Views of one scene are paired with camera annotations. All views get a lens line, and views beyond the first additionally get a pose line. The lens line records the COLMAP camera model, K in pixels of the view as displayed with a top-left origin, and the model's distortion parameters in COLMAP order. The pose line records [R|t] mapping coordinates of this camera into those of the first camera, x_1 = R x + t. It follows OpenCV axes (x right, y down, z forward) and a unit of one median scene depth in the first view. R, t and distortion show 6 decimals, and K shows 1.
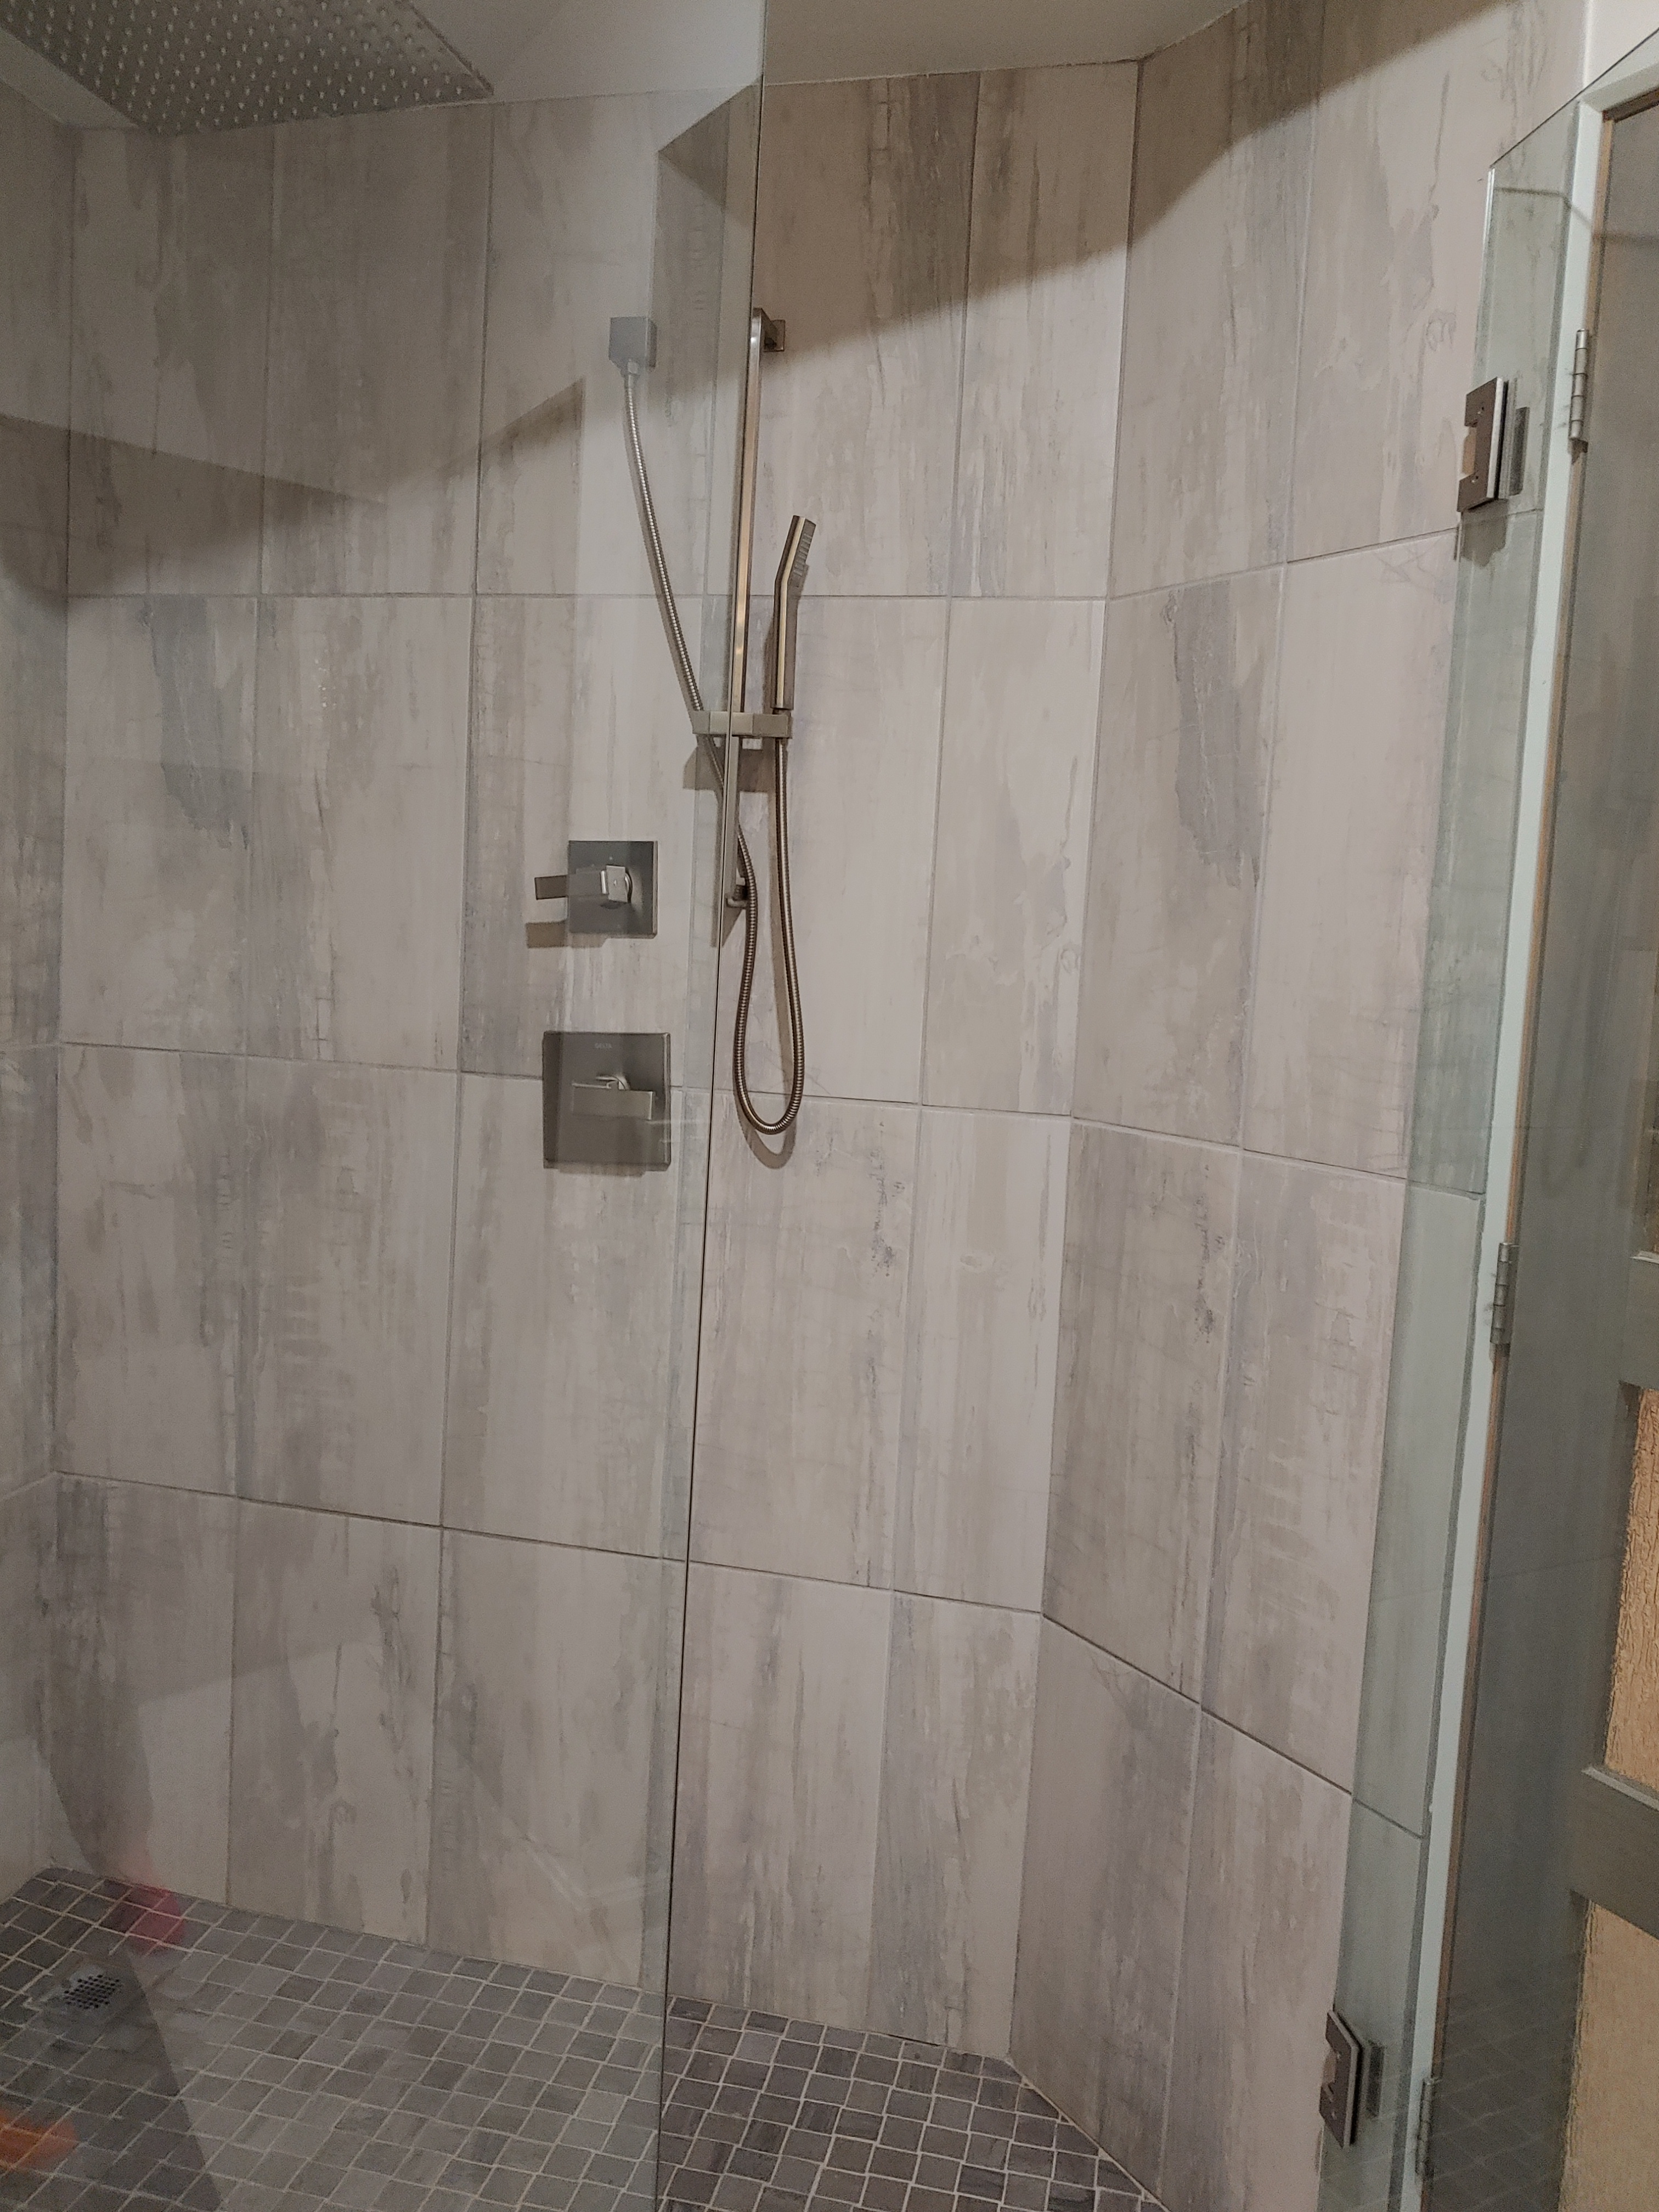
lens RADIAL K [[1717.4, 0, 816.1], [0, 1717.4, 1082.2], [0, 0, 1]] dist [-0.017036, 0.002766]
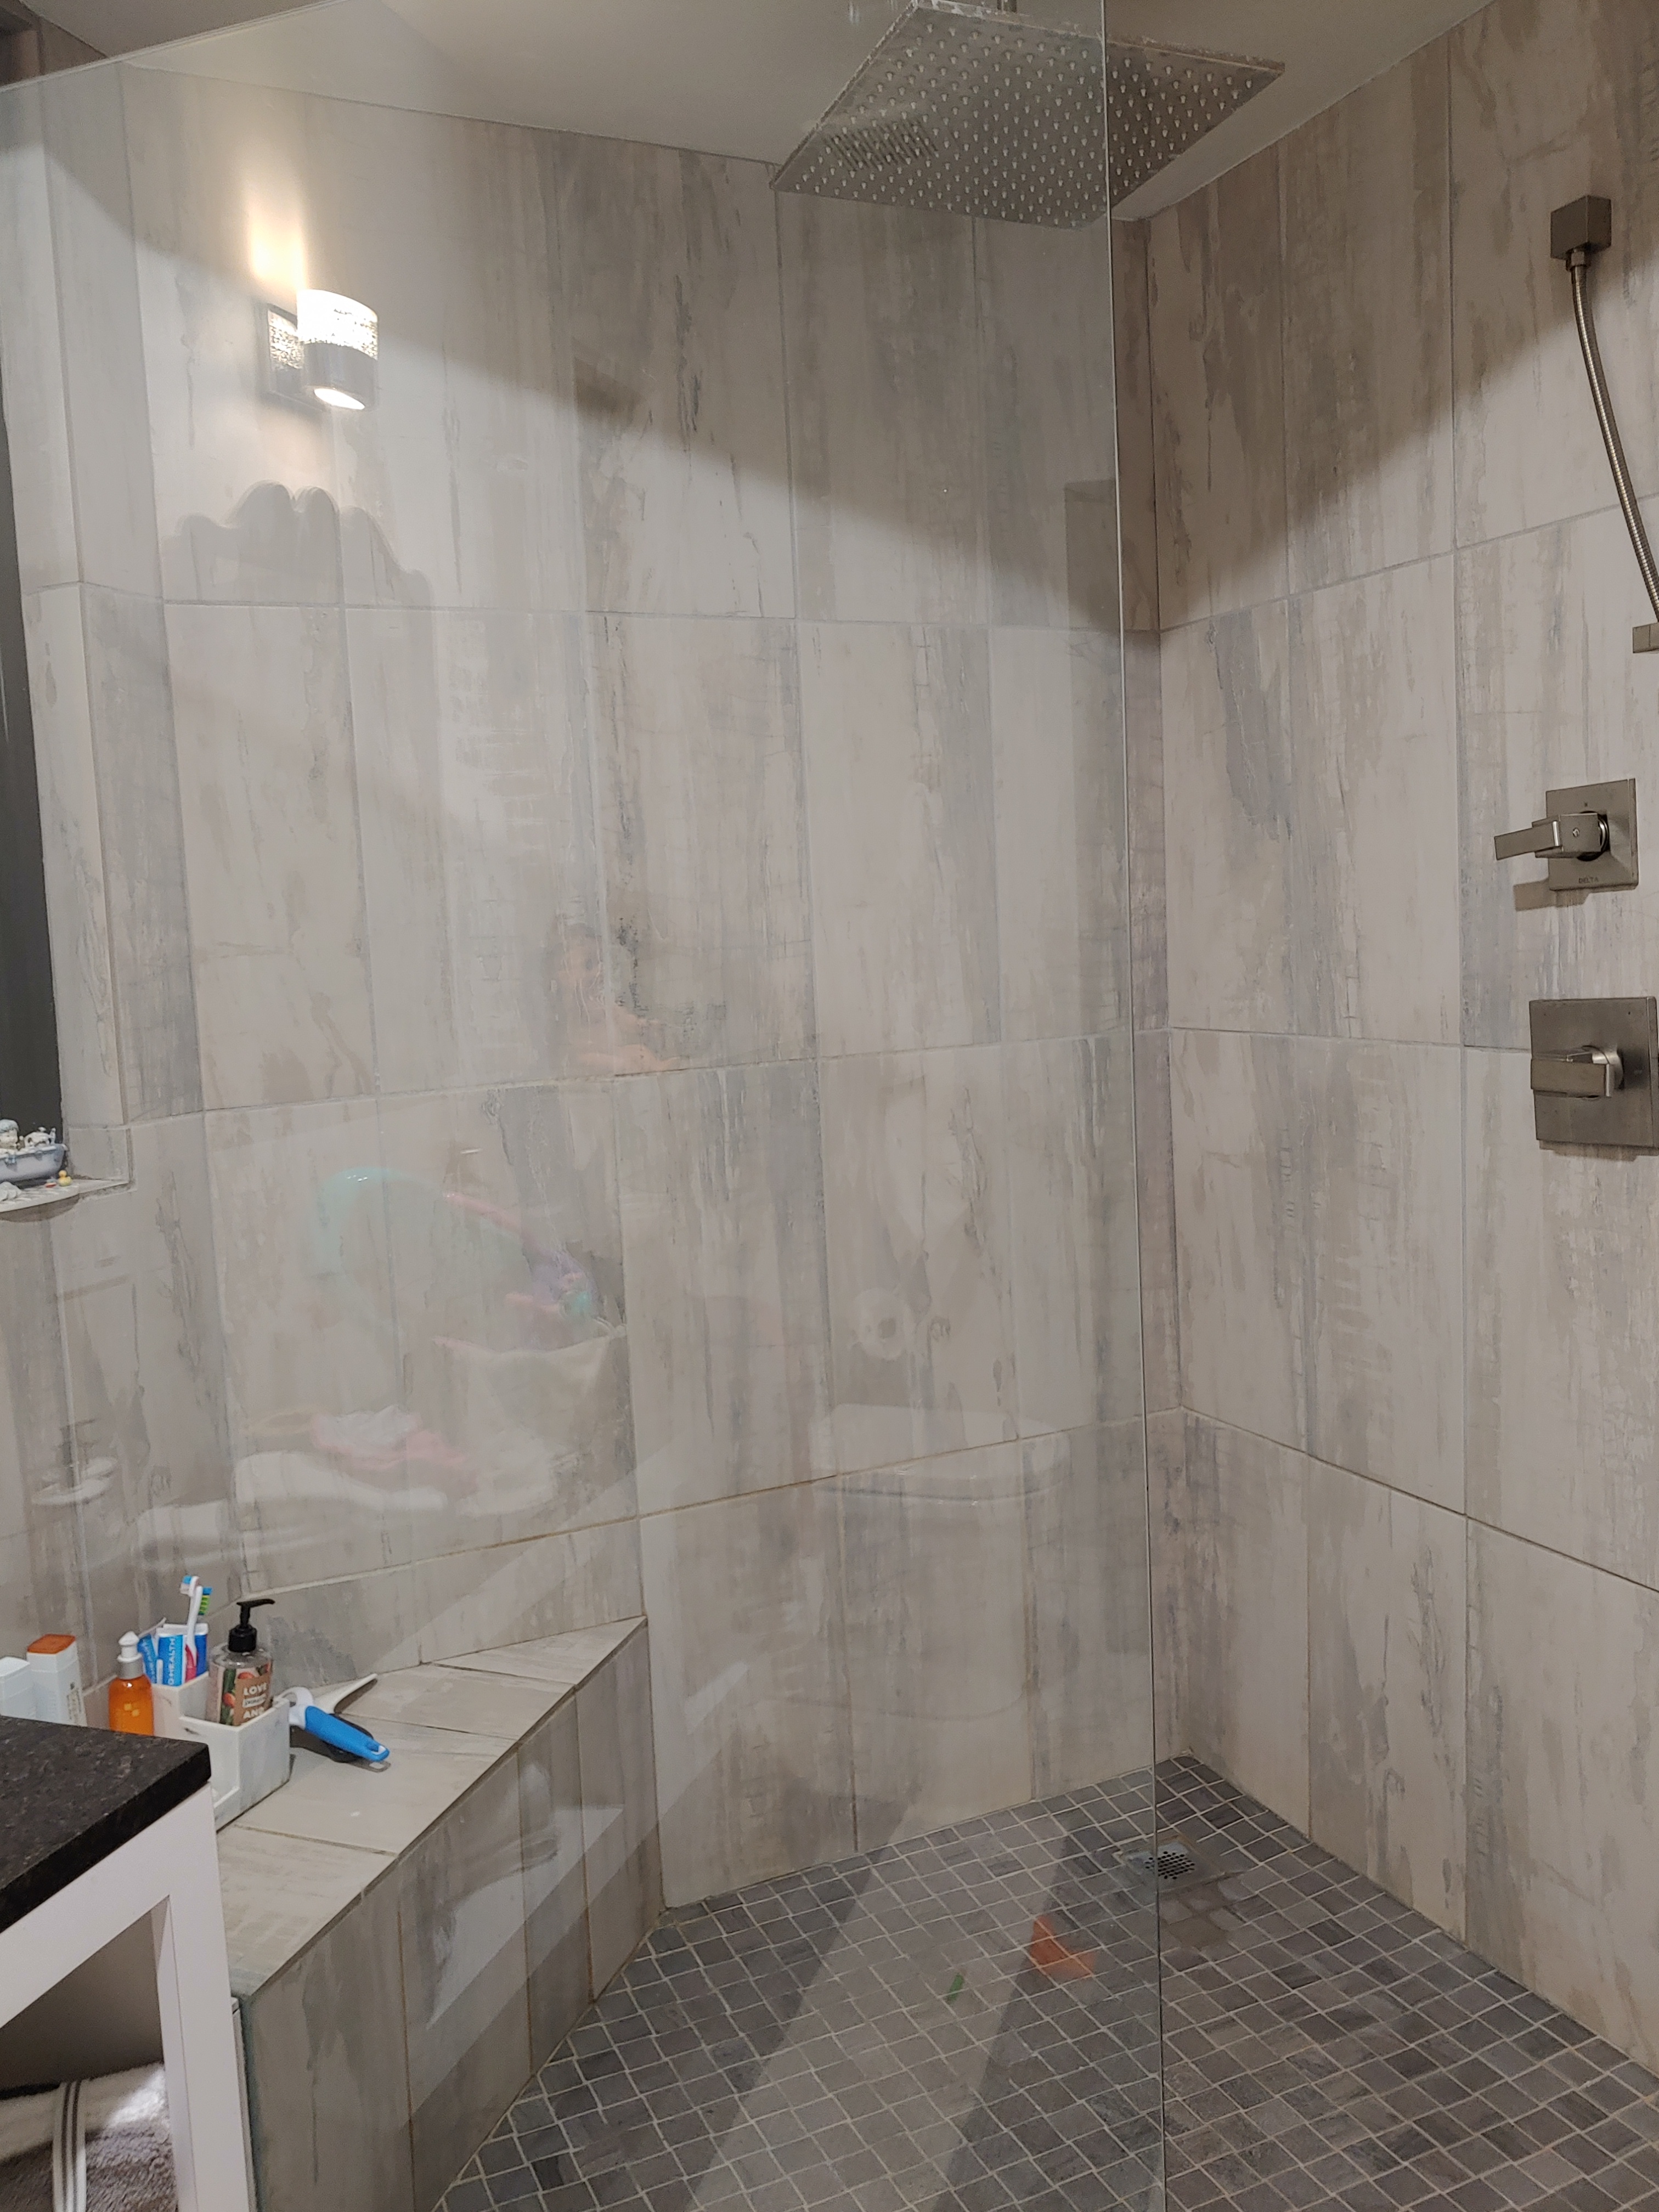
lens RADIAL K [[1717.4, 0, 821.5], [0, 1717.4, 1086.2], [0, 0, 1]] dist [-0.017036, 0.002766]
pose [[0.622870, -0.002041, -0.782323, 0.327939], [0.010368, 0.999930, 0.005646, 0.007475], [0.782257, -0.011628, 0.622848, 0.121109]]
